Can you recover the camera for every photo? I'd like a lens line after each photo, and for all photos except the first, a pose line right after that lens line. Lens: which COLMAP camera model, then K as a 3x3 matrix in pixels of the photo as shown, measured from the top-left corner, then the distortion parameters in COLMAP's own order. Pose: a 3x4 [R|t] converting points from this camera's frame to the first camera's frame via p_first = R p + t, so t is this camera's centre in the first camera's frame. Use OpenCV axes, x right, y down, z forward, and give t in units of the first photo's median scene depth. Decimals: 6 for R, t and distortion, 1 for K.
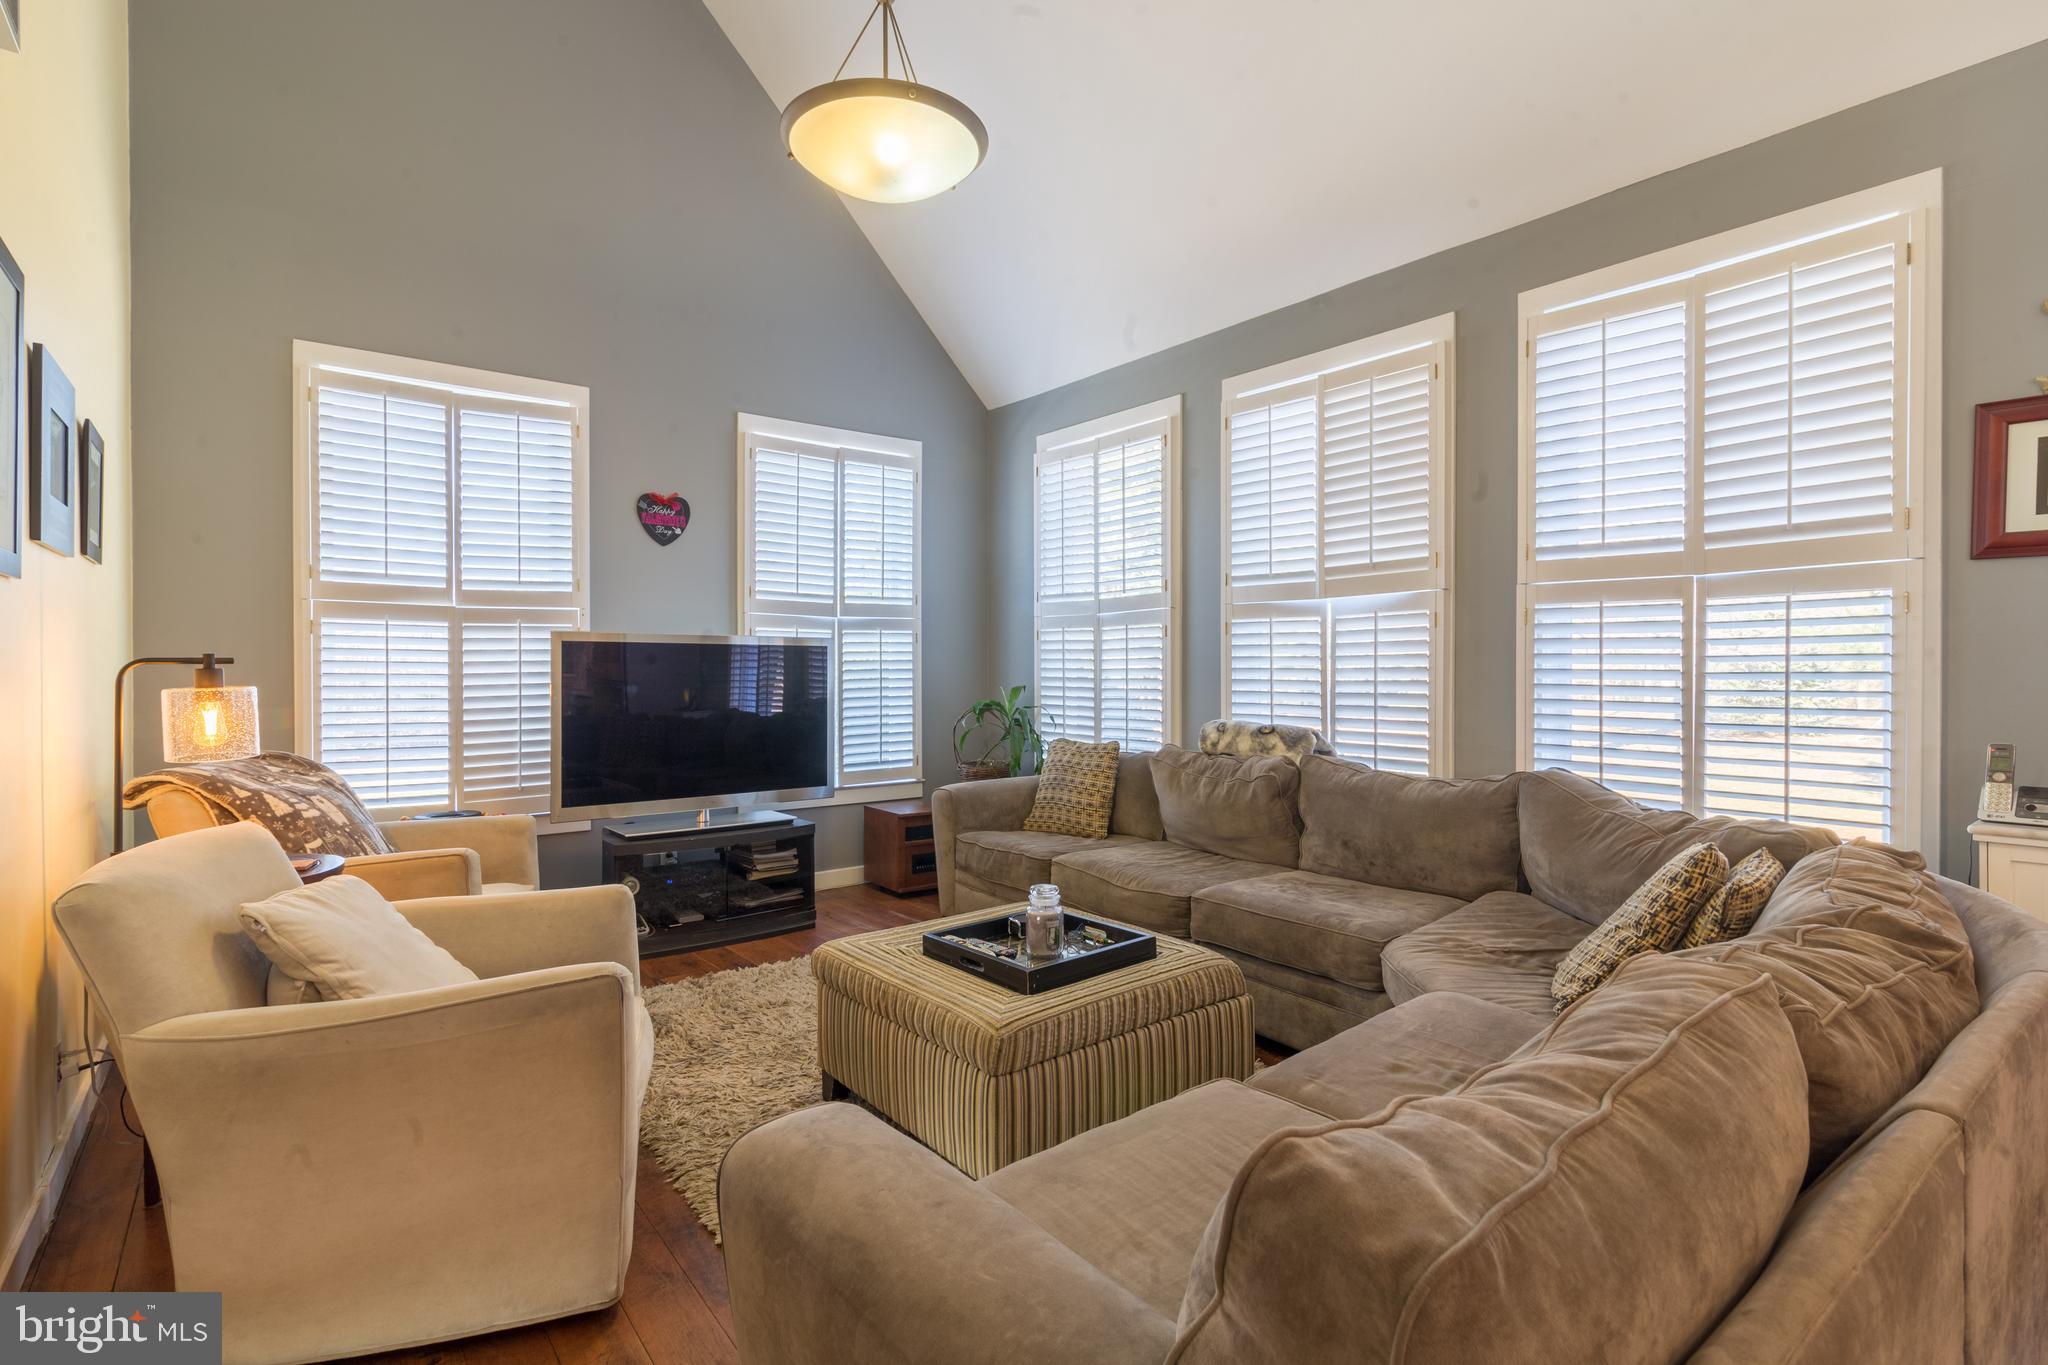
lens RADIAL K [[952.7, 0, 1024.0], [0, 952.7, 682.5], [0, 0, 1]] dist [-0.000852, -0.000133]
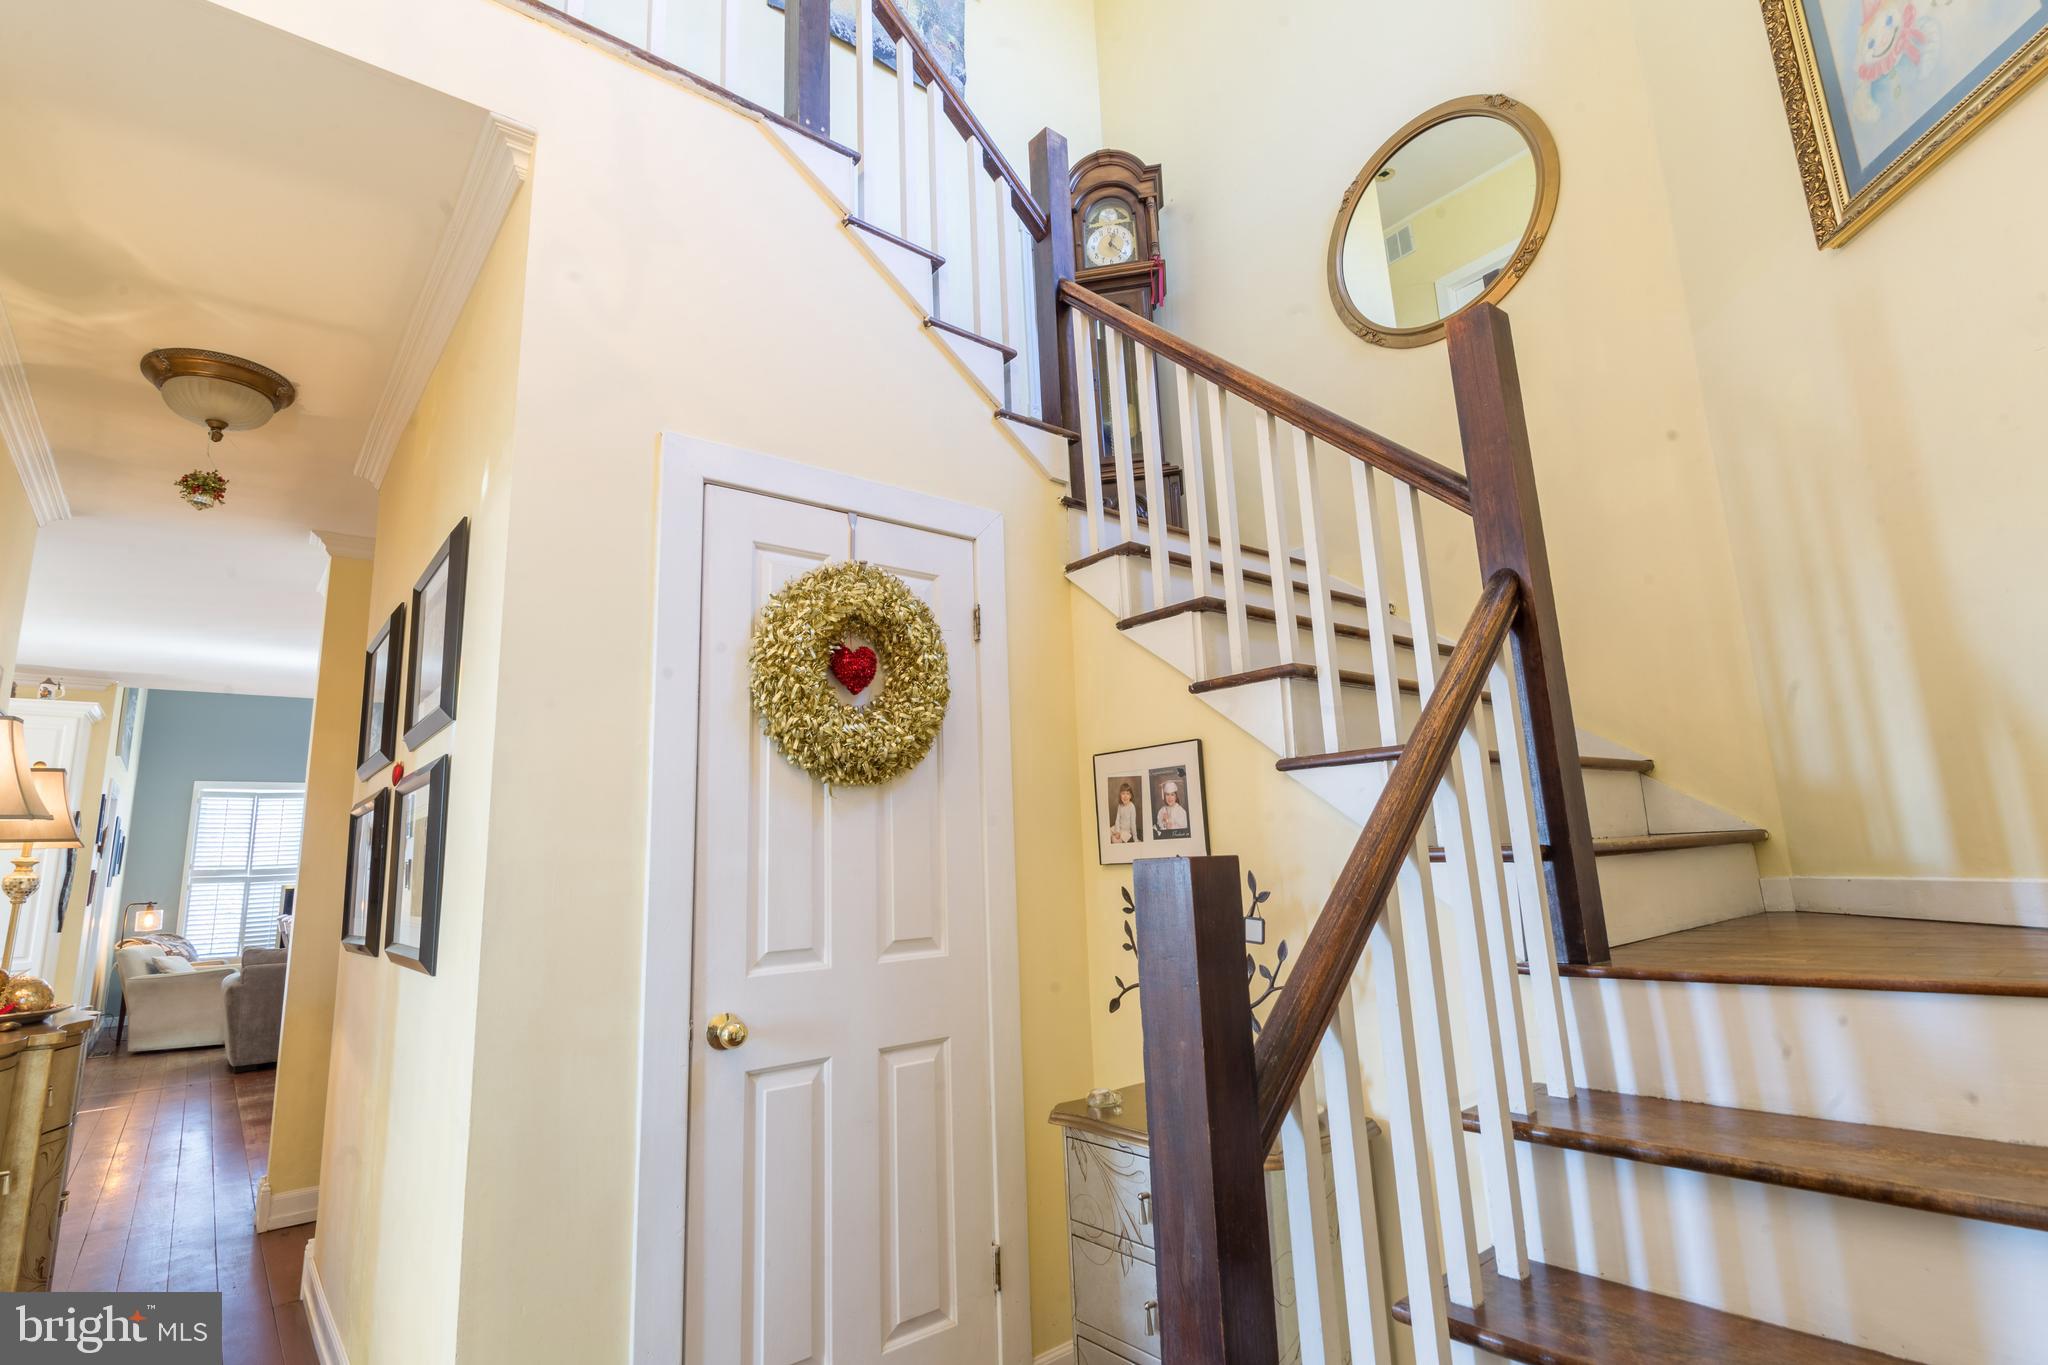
lens RADIAL K [[976.3, 0, 1024.0], [0, 976.3, 682.5], [0, 0, 1]] dist [-0.000441, -0.000115]
pose [[0.998766, -0.038176, 0.031764, 1.529743], [0.043713, 0.979335, -0.197466, 0.021612], [-0.023570, 0.198611, 0.979795, -1.854042]]
